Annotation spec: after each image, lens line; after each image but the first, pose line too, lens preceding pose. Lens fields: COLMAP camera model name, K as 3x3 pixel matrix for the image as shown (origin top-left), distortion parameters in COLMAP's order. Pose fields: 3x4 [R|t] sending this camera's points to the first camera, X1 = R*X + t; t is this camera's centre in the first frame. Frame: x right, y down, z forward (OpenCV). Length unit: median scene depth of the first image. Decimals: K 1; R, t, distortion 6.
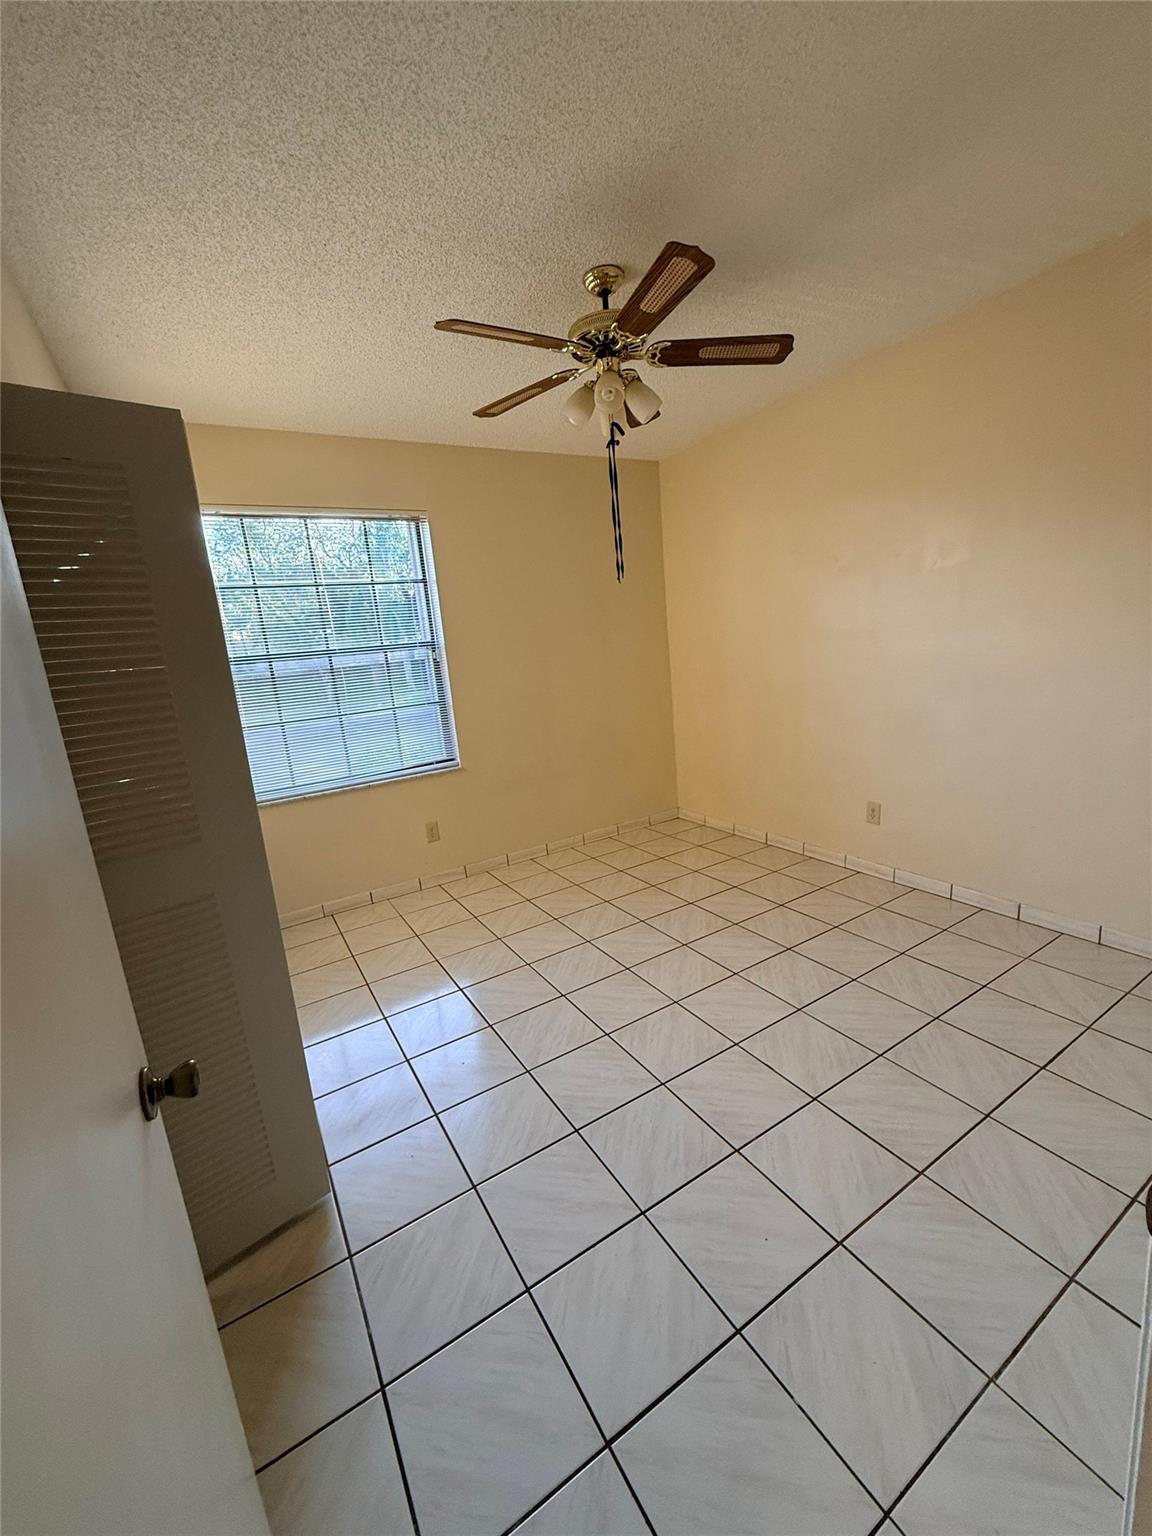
lens RADIAL K [[624.3, 0, 576.0], [0, 624.3, 768.0], [0, 0, 1]] dist [0.013455, 0.000048]
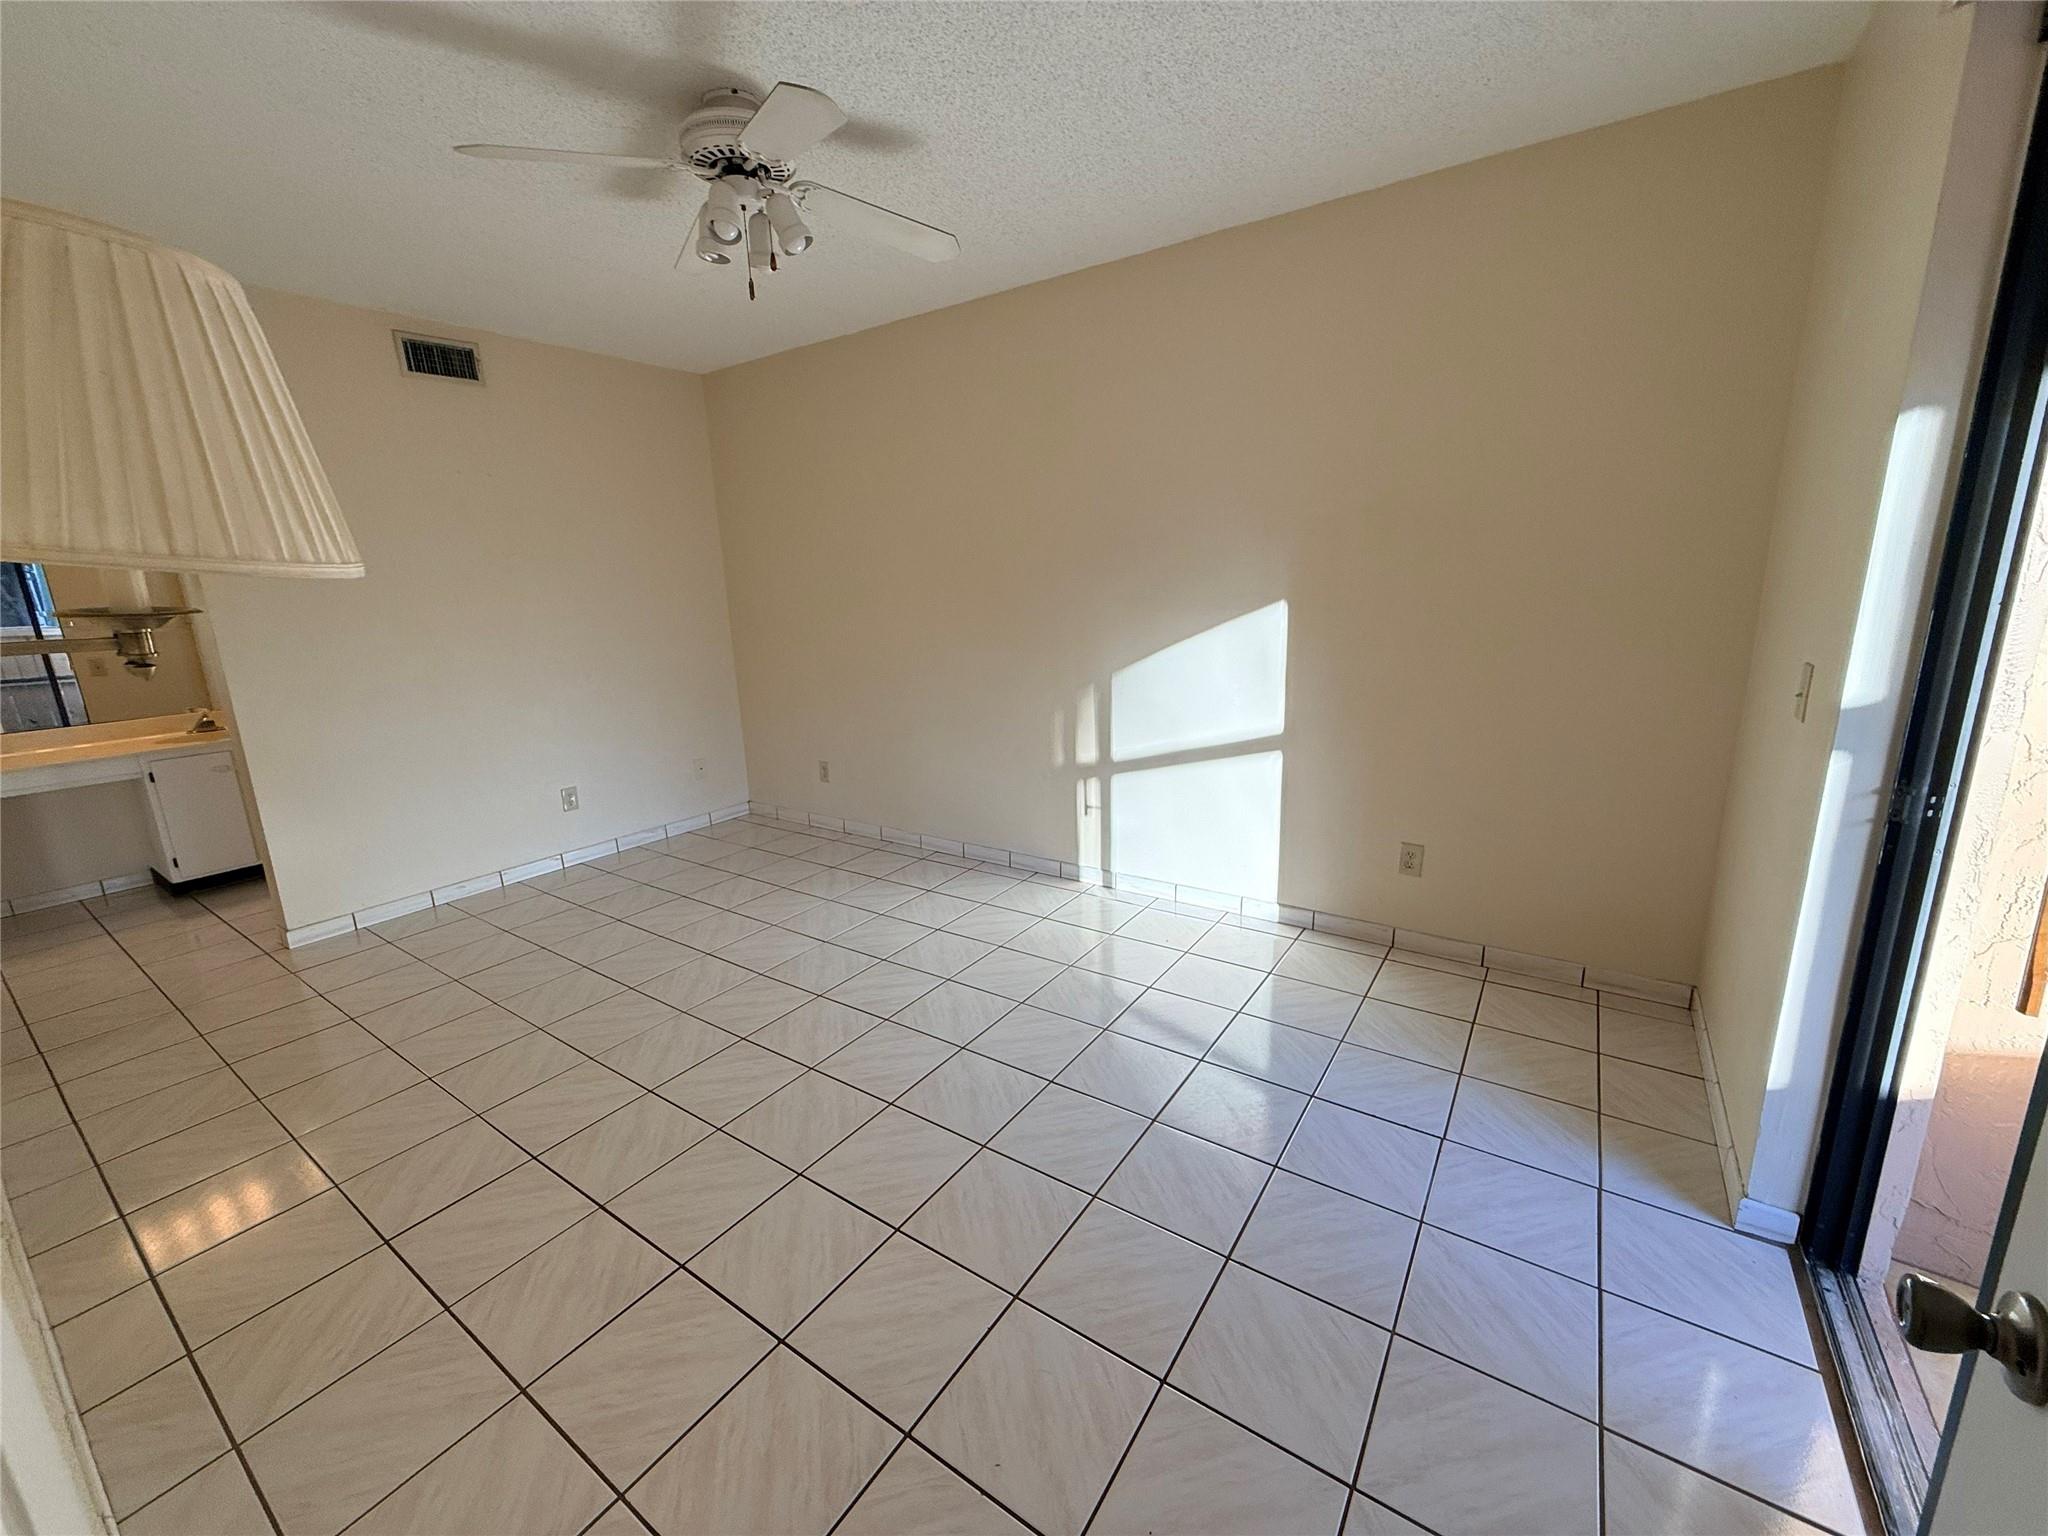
lens RADIAL K [[807.4, 0, 1024.0], [0, 807.4, 768.0], [0, 0, 1]] dist [-0.006262, -0.000044]
pose [[0.906347, -0.046063, 0.420016, -0.051348], [0.043377, 0.998931, 0.015951, 0.047316], [-0.420302, 0.003762, 0.907377, -0.201624]]
